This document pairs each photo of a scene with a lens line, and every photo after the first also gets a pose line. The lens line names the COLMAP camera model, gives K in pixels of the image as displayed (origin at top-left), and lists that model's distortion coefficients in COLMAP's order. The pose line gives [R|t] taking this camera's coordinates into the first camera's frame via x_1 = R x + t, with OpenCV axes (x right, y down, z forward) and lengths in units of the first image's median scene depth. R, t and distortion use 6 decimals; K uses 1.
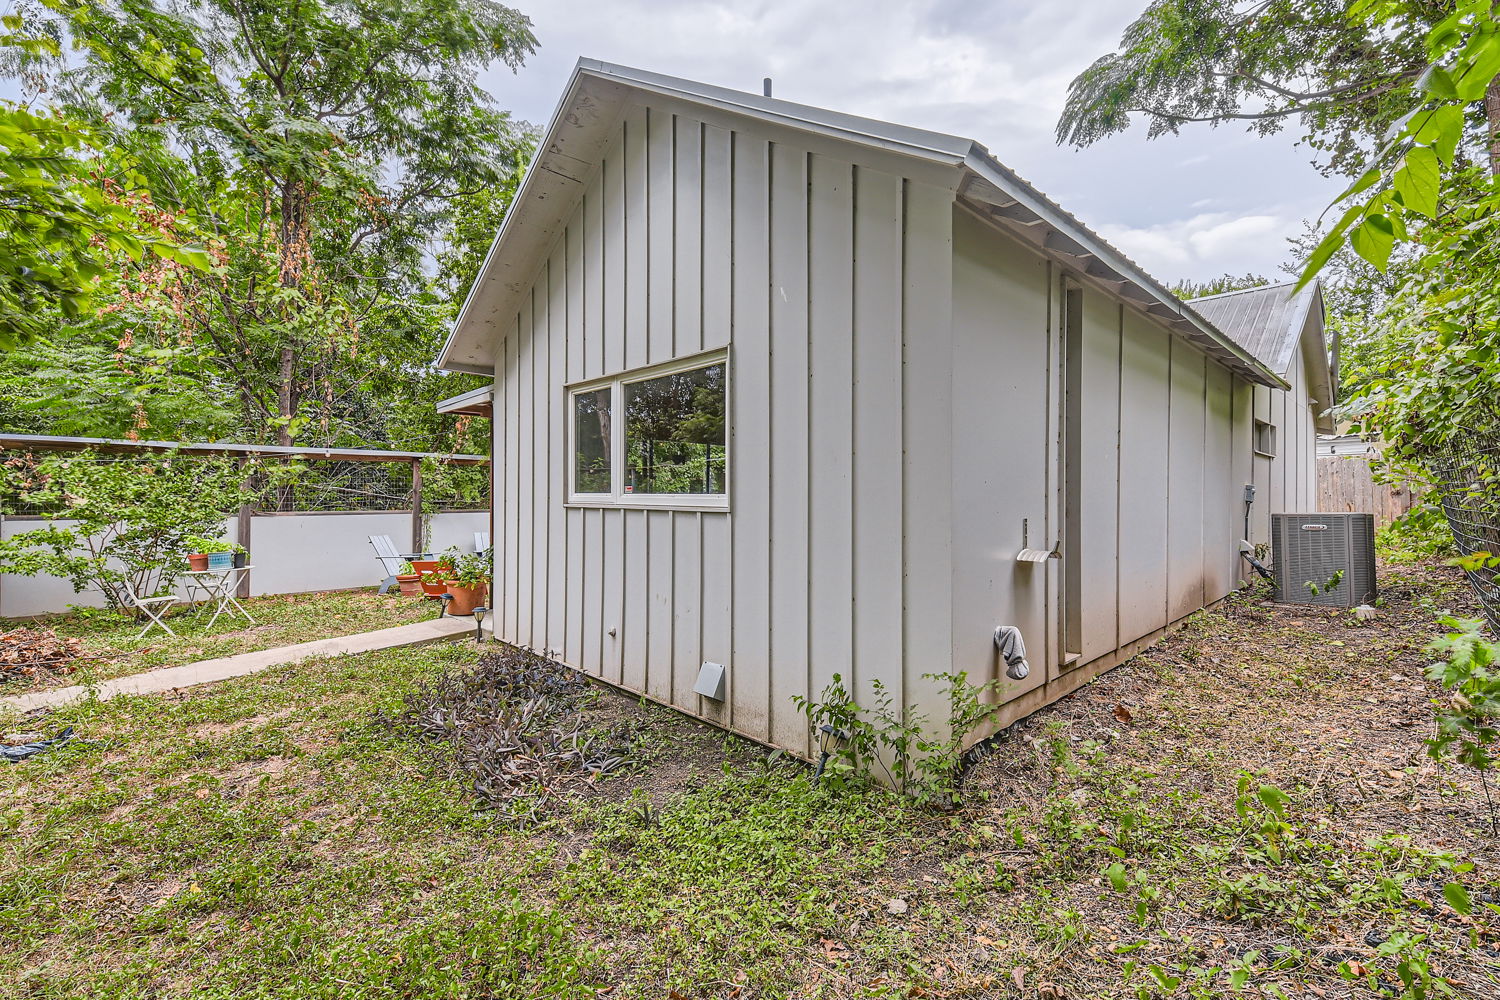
lens RADIAL K [[645.0, 0, 754.8], [0, 645.0, 500.7], [0, 0, 1]] dist [0.001125, 0.000049]
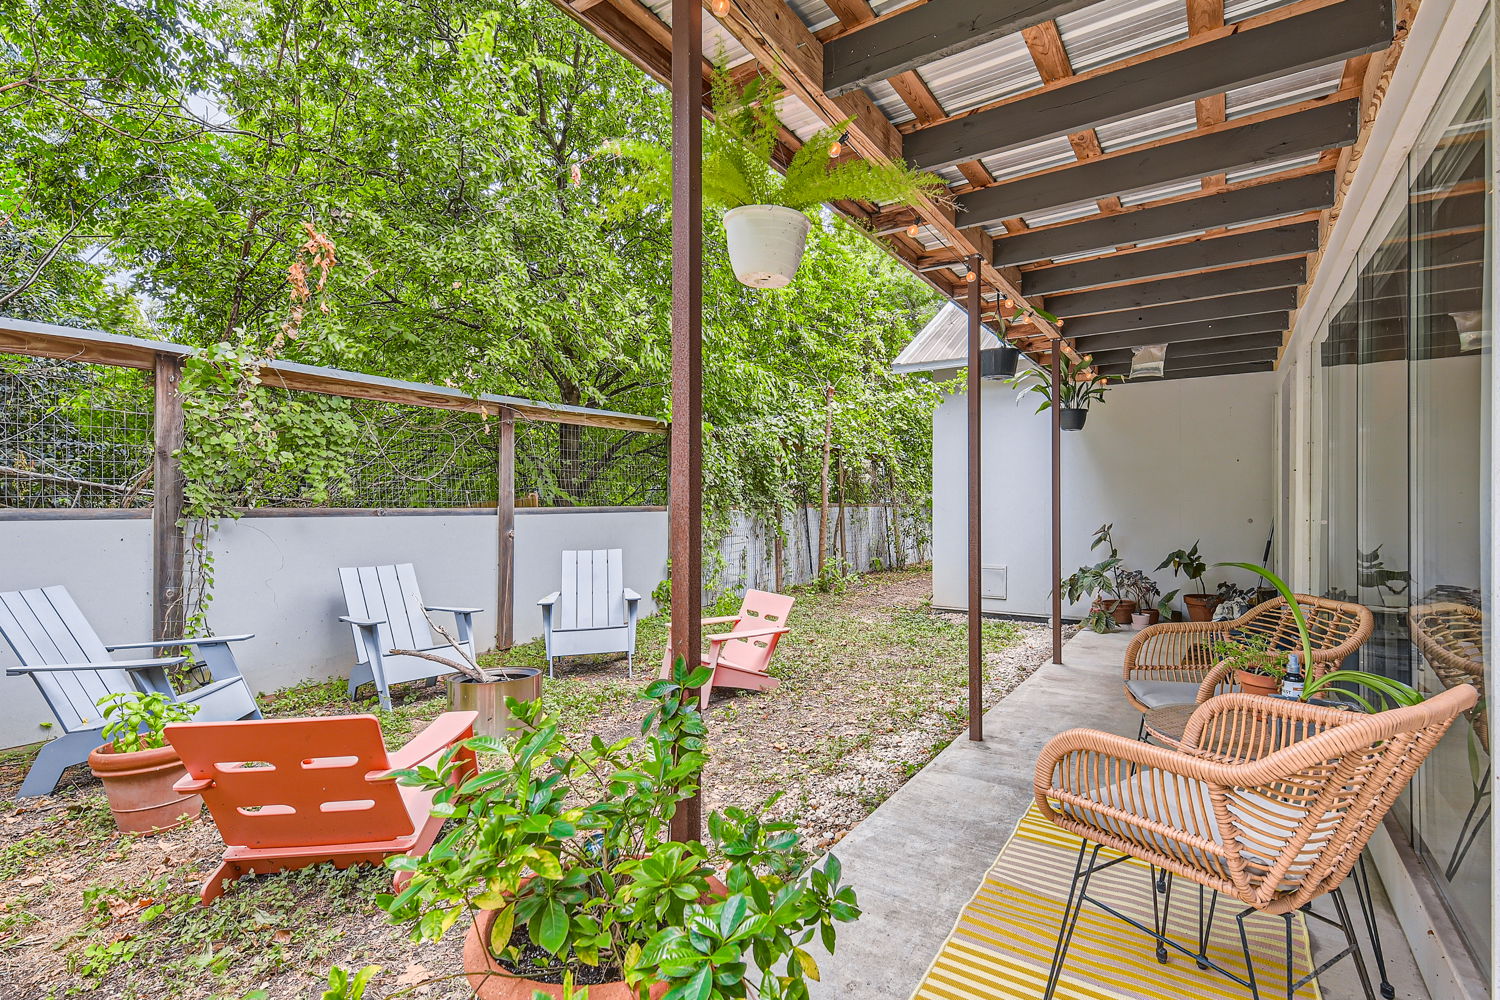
lens RADIAL K [[729.6, 0, 749.2], [0, 729.6, 495.4], [0, 0, 1]] dist [-0.001526, -0.000178]
pose [[0.975891, 0.010951, 0.217983, -0.312731], [-0.009044, 0.999912, -0.009742, 0.009332], [-0.218071, 0.007536, 0.975904, 0.565268]]
